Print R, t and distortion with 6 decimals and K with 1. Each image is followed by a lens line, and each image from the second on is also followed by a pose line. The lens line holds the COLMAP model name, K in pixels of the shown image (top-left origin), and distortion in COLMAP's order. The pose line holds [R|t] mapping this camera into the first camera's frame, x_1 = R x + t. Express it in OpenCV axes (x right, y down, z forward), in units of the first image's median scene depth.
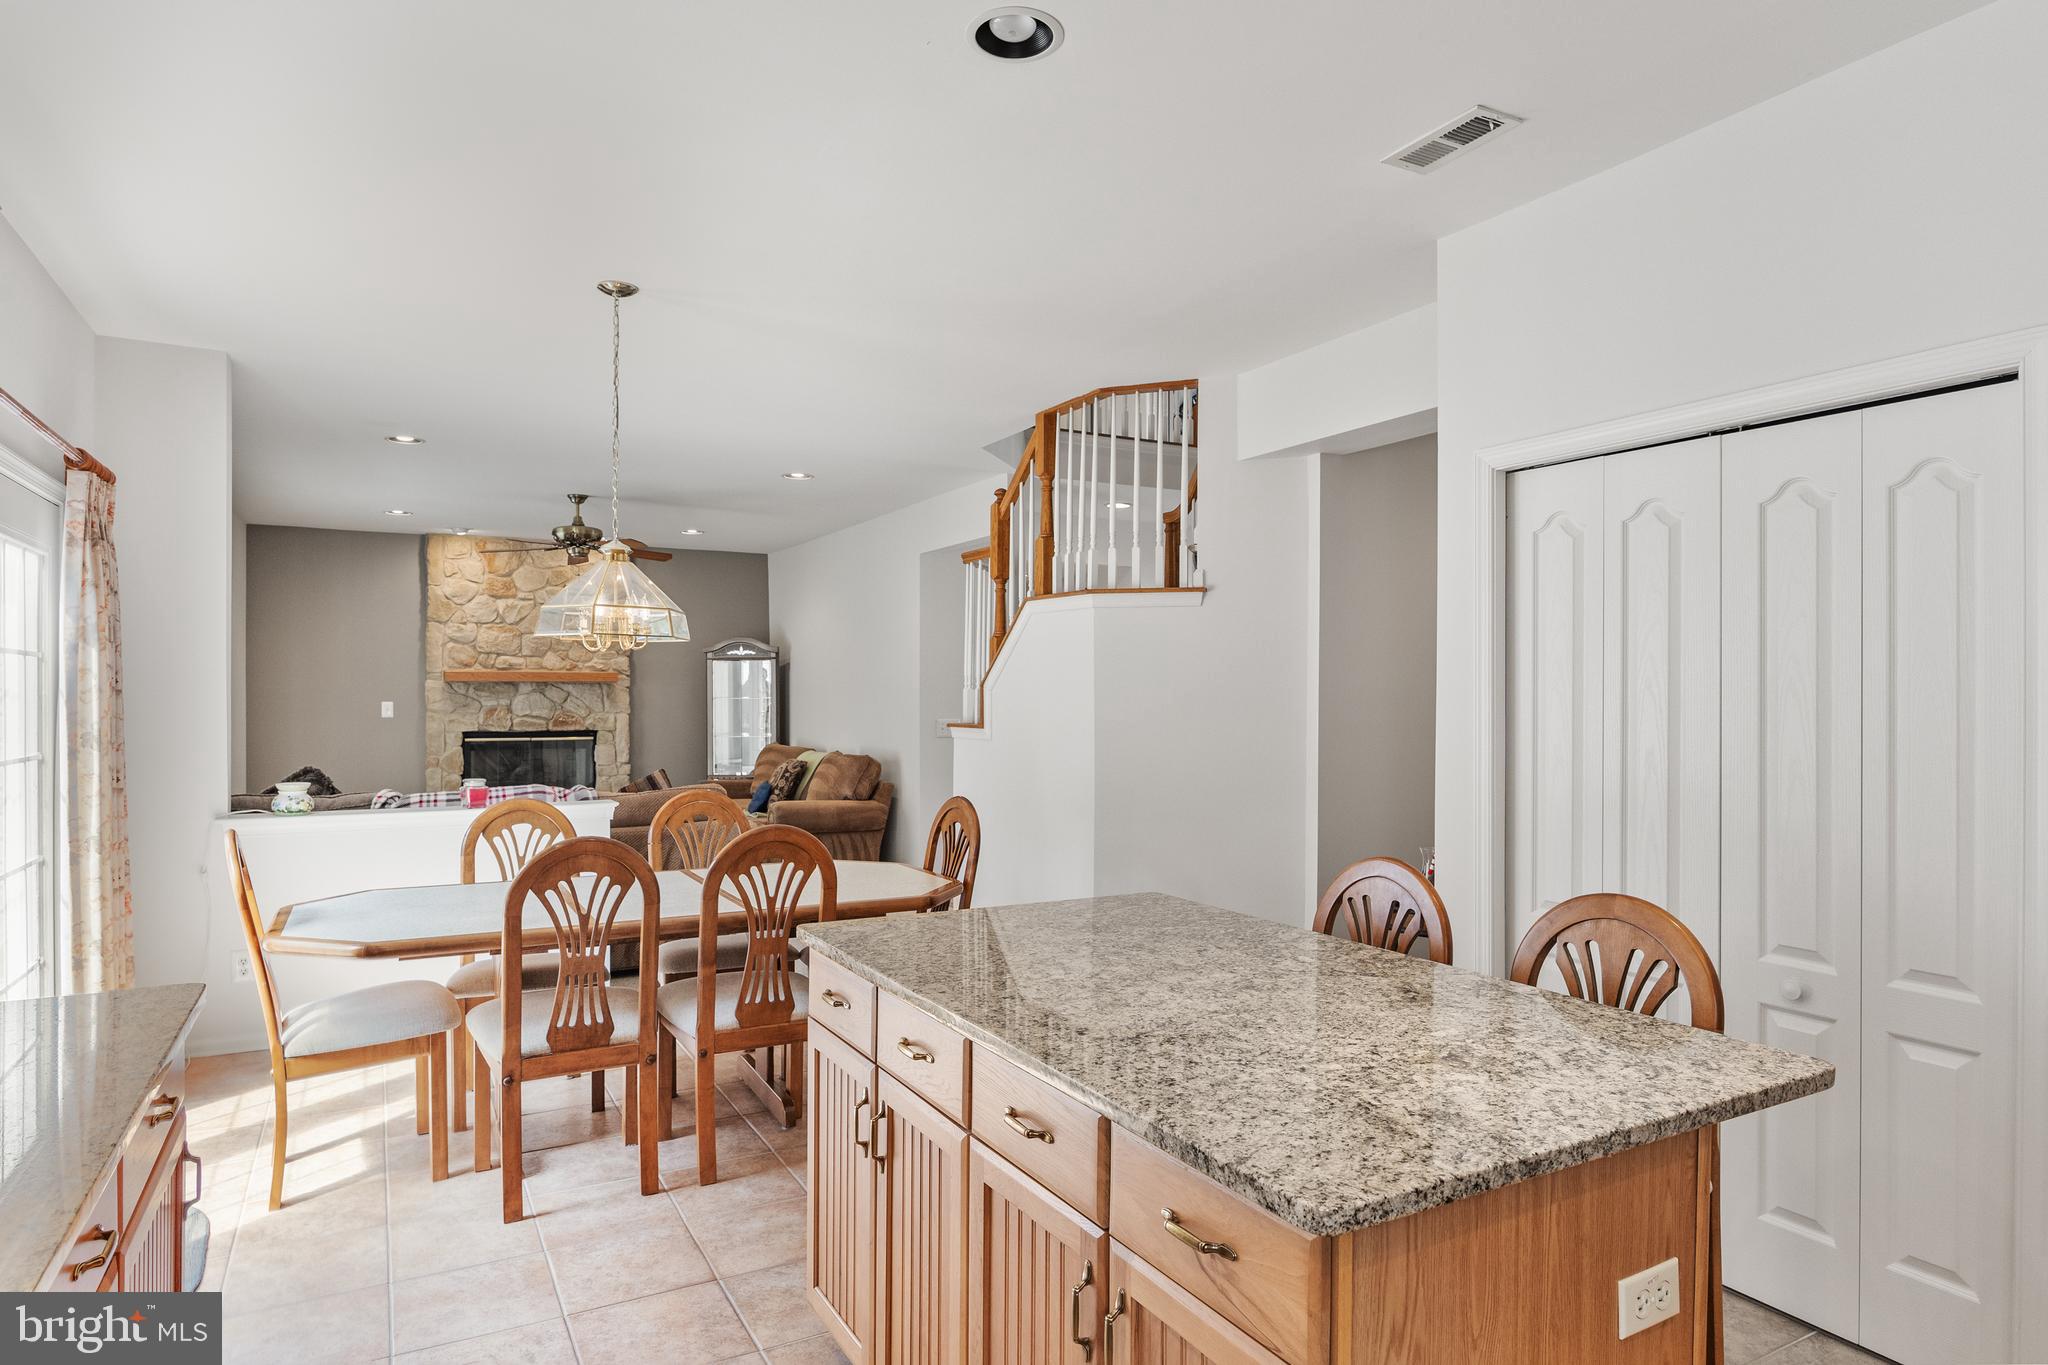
lens RADIAL K [[1236.9, 0, 1026.8], [0, 1236.9, 690.9], [0, 0, 1]] dist [-0.005402, -0.001598]
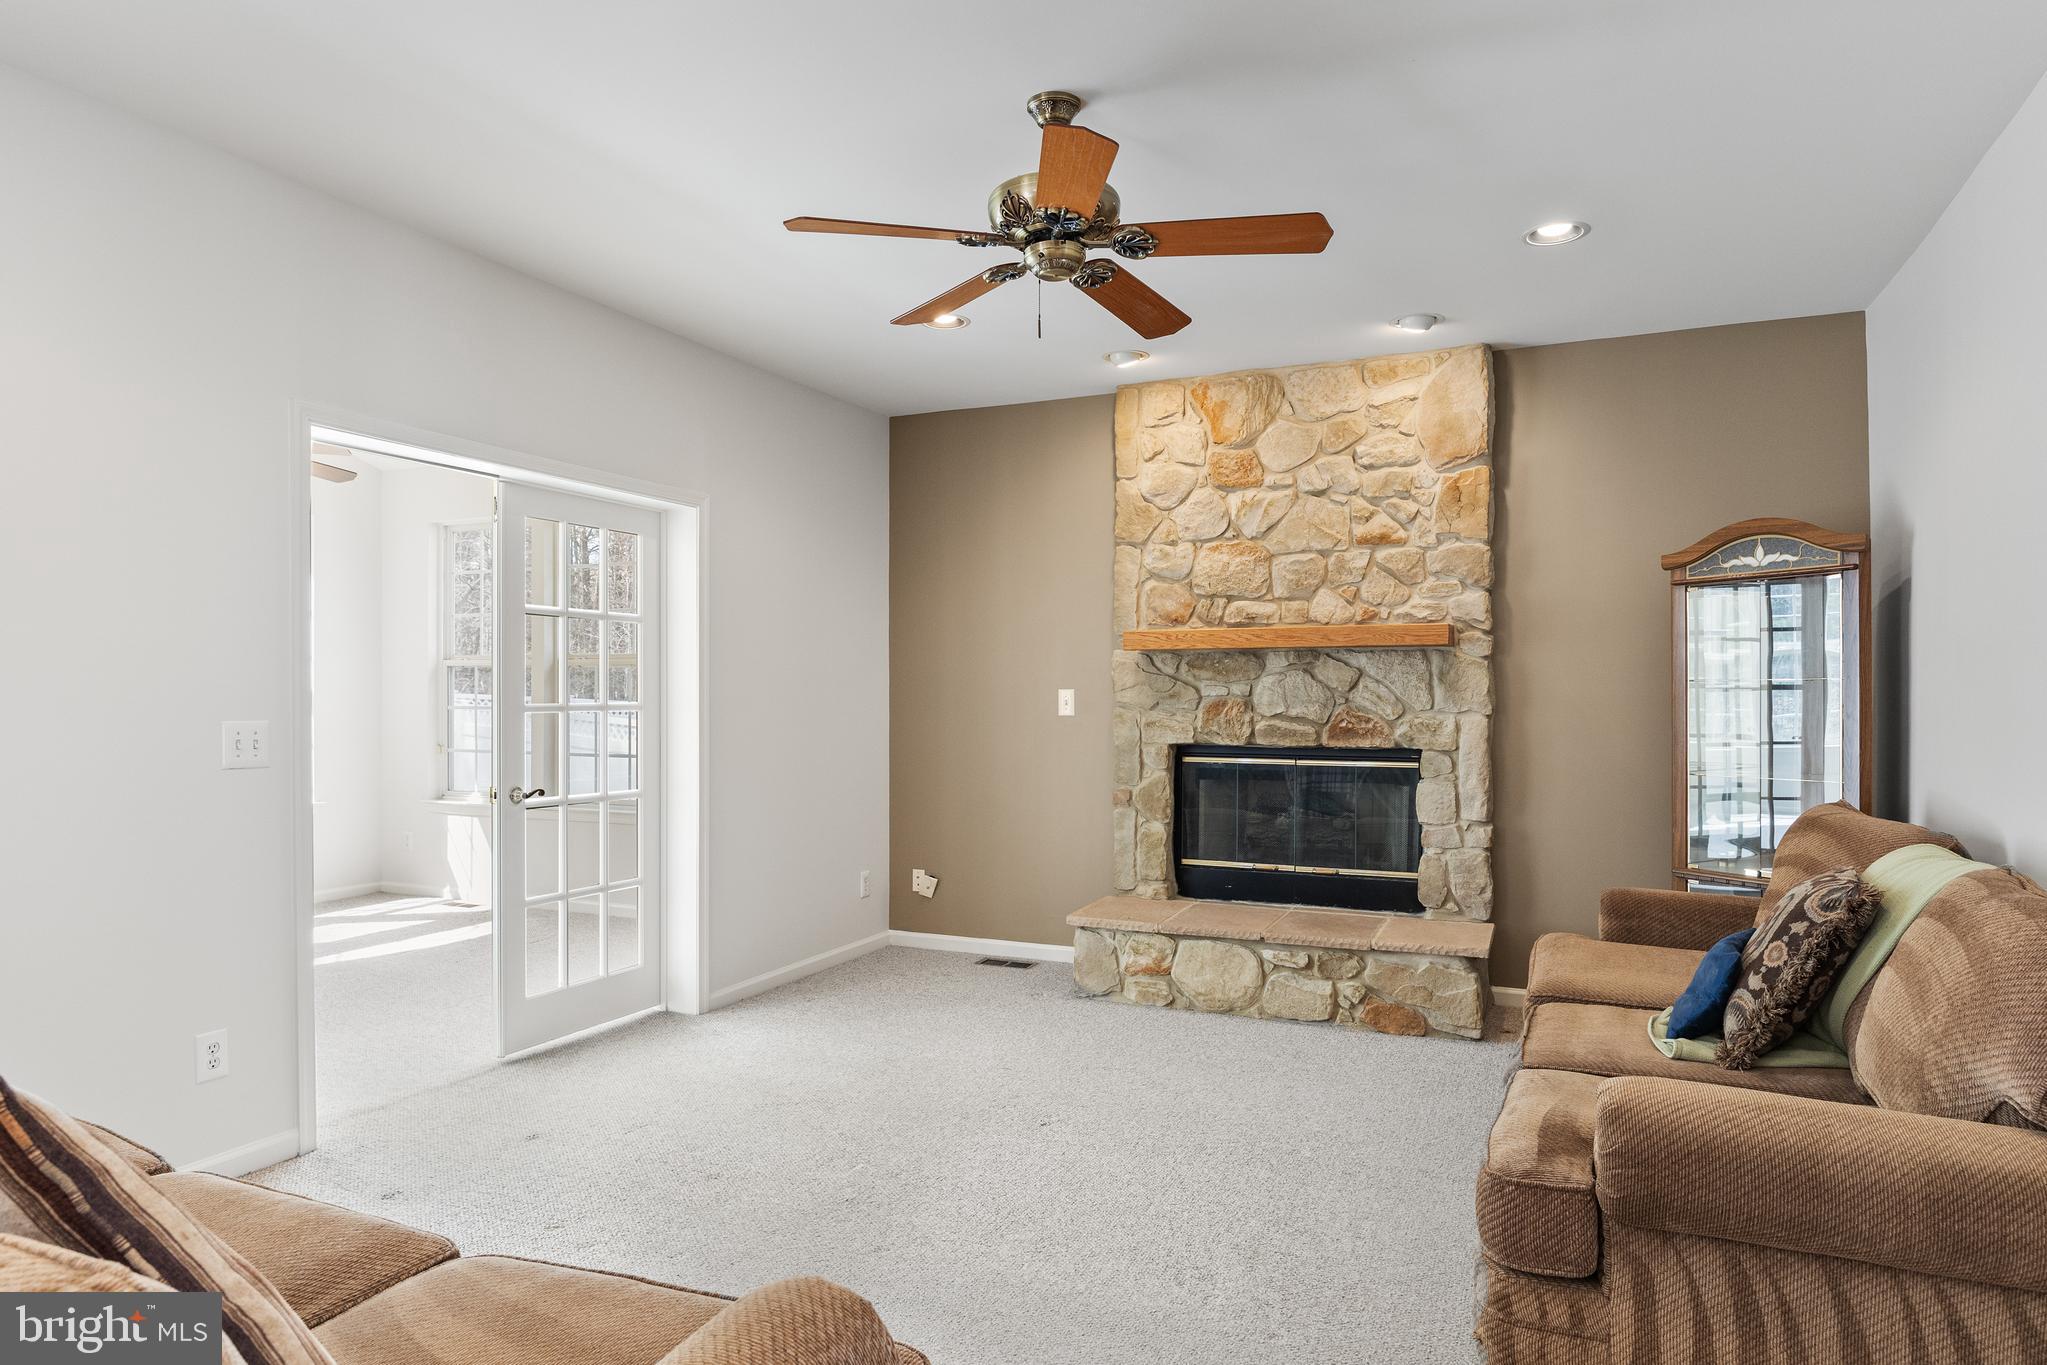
lens RADIAL K [[1236.3, 0, 1027.9], [0, 1236.3, 691.1], [0, 0, 1]] dist [-0.005402, -0.001598]
pose [[0.604614, -0.000821, -0.796518, -0.063276], [0.005254, 0.999982, 0.002957, 0.007695], [0.796501, -0.005973, 0.604607, 0.612012]]
